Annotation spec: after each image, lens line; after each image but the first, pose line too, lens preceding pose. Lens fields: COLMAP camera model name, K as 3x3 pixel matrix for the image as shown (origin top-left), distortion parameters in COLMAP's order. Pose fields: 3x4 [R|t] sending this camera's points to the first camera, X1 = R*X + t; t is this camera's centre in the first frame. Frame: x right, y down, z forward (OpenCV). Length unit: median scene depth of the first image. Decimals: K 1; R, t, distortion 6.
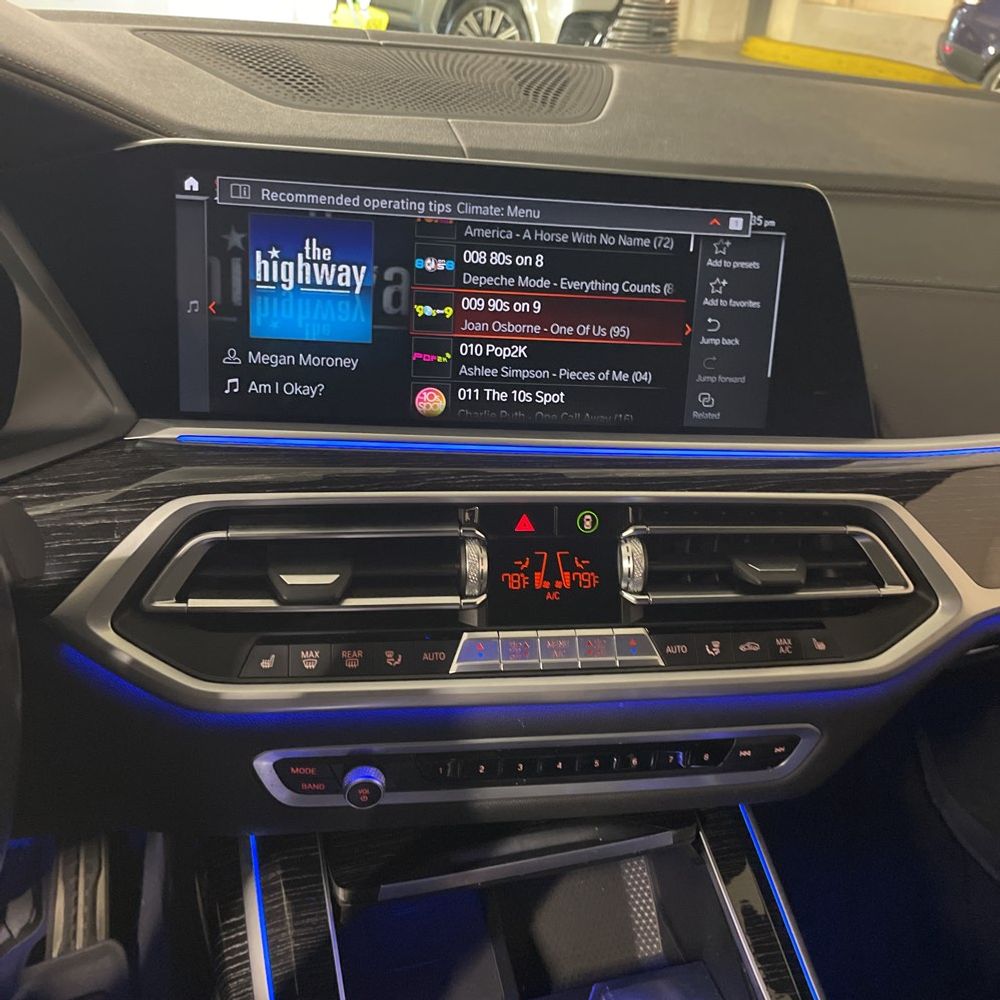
lens RADIAL K [[1007.6, 0, 535.2], [0, 1007.6, 472.6], [0, 0, 1]] dist [0.022508, 0.000000]
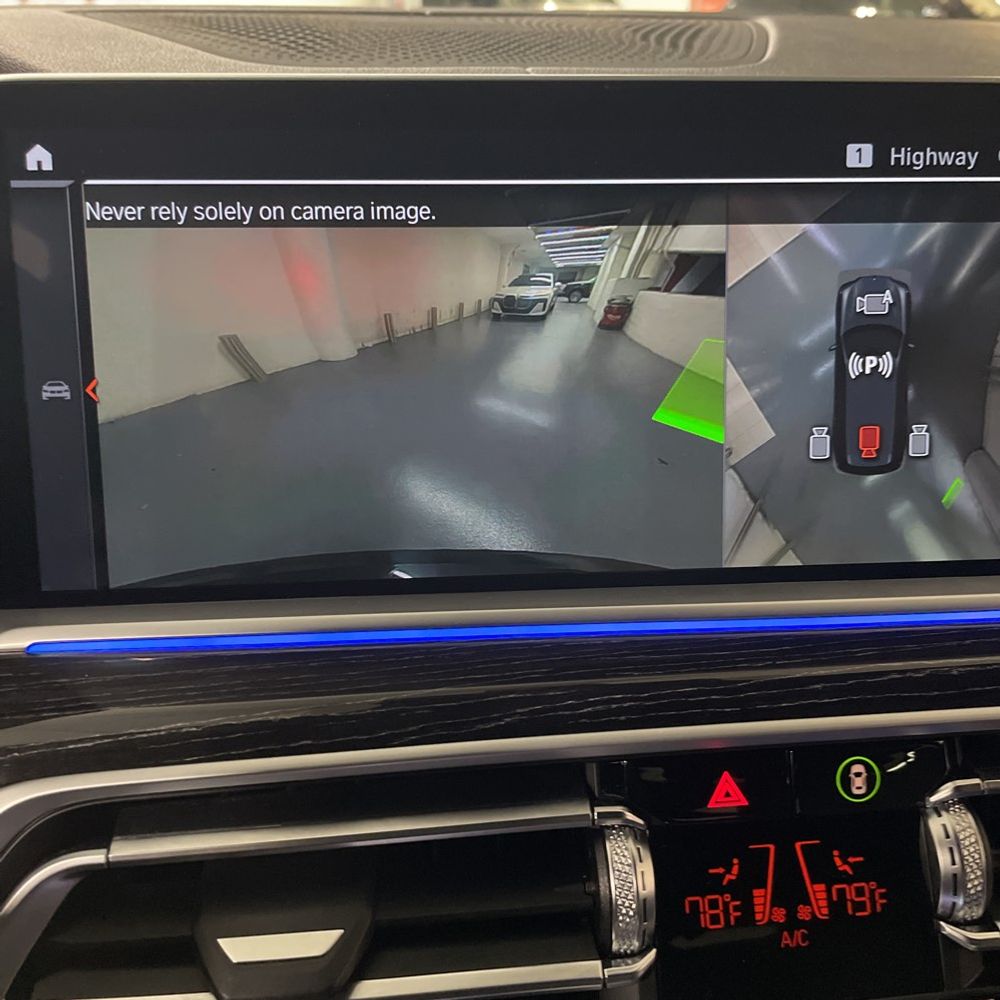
lens RADIAL K [[1007.6, 0, 528.2], [0, 1007.6, 480.9], [0, 0, 1]] dist [0.022508, 0.000000]
pose [[0.992384, -0.062461, -0.106174, -0.043110], [0.054066, 0.995312, -0.080190, -0.061532], [0.110685, 0.073839, 0.991109, 0.498708]]
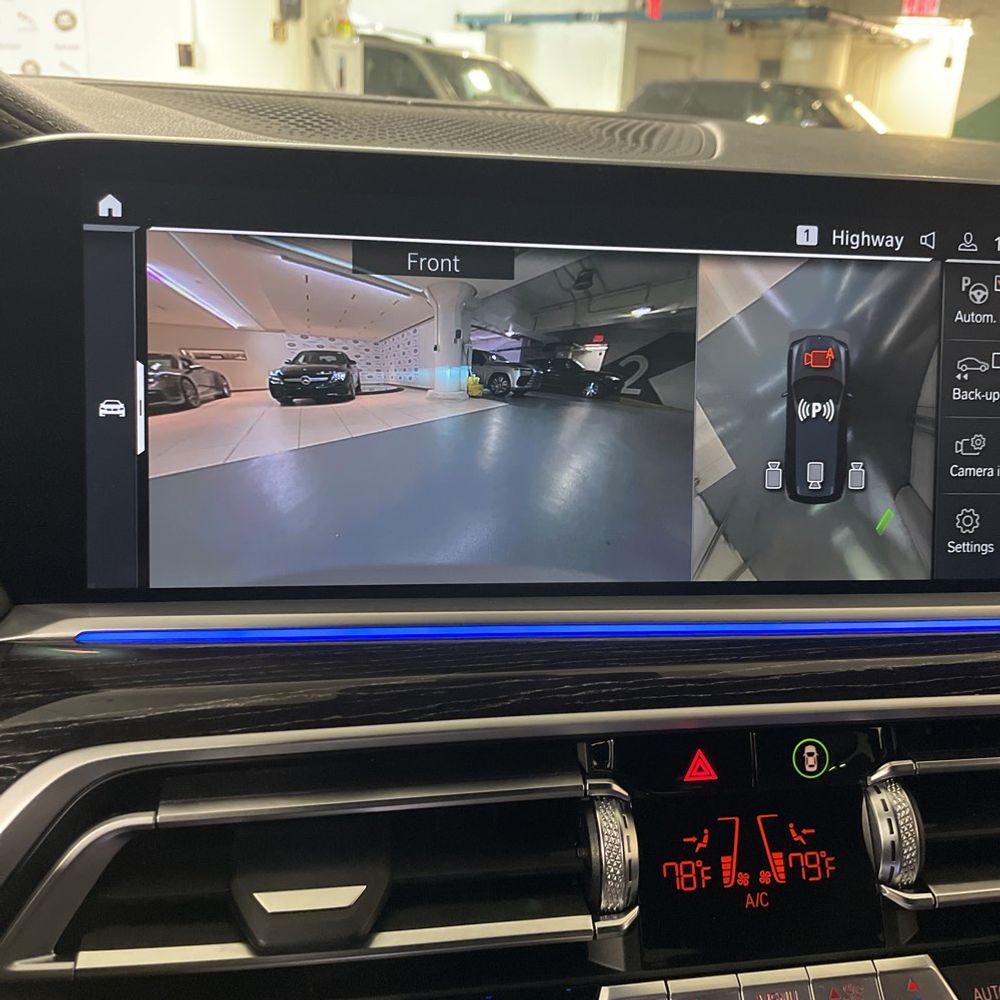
lens RADIAL K [[1007.6, 0, 524.1], [0, 1007.6, 482.7], [0, 0, 1]] dist [0.022508, 0.000000]
pose [[0.998493, -0.046025, -0.029904, -0.081538], [0.040835, 0.986978, -0.155585, -0.020319], [0.036675, 0.154129, 0.987370, 0.423480]]
